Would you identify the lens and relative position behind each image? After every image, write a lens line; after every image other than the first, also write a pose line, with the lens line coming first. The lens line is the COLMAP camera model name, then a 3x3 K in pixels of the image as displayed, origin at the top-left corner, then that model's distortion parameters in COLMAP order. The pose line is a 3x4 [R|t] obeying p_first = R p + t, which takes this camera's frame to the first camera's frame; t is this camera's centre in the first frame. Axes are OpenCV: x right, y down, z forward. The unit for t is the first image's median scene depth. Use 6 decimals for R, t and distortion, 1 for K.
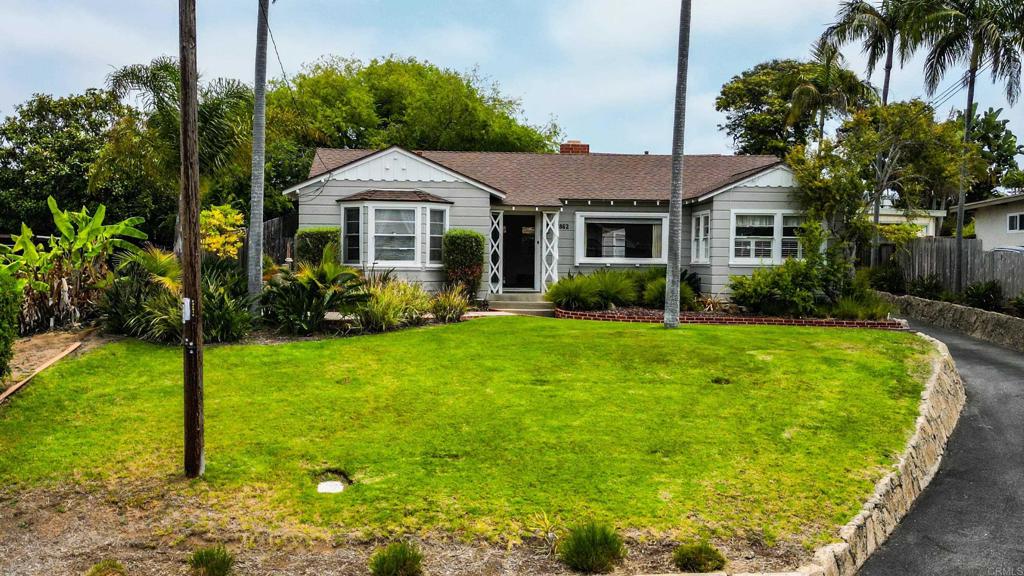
lens RADIAL K [[802.3, 0, 514.4], [0, 802.3, 290.3], [0, 0, 1]] dist [0.066673, -0.001552]
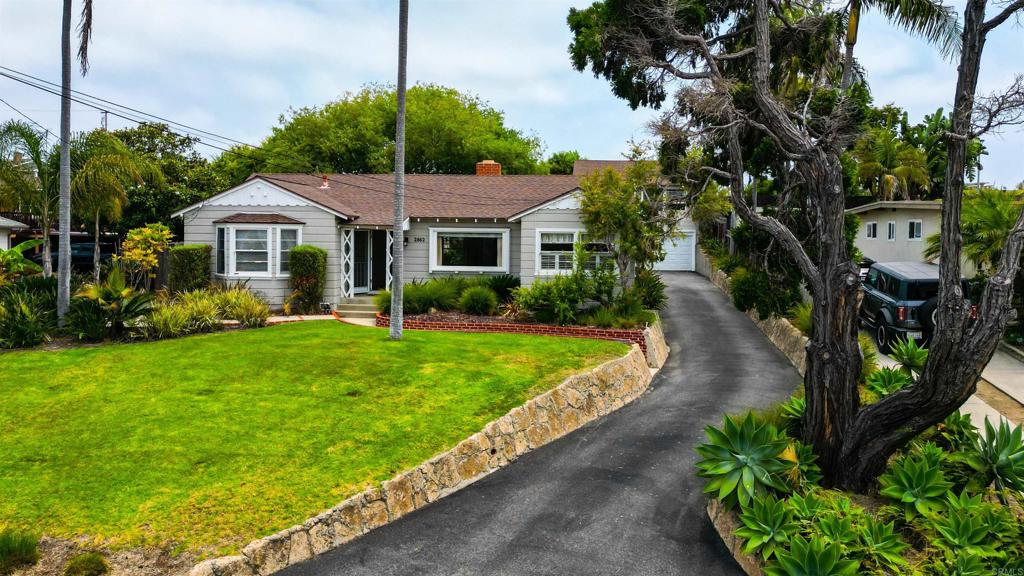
lens RADIAL K [[677.5, 0, 498.5], [0, 677.5, 266.6], [0, 0, 1]] dist [0.049333, -0.009316]
pose [[0.987032, 0.007336, -0.160357, 0.383738], [-0.007200, 0.999973, 0.001426, -0.047631], [0.160363, -0.000253, 0.987058, 0.029753]]
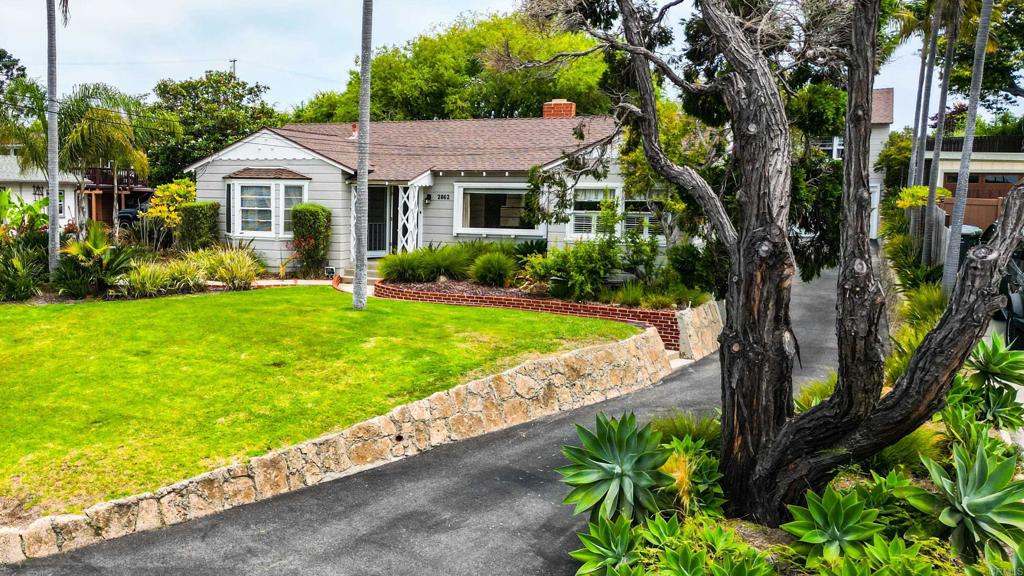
lens RADIAL K [[802.3, 0, 430.2], [0, 802.3, 274.7], [0, 0, 1]] dist [0.066673, -0.001552]
pose [[0.900945, 0.044725, -0.431623, 0.559395], [-0.020159, 0.997914, 0.061326, -0.048885], [0.433466, -0.046550, 0.899967, 0.073251]]
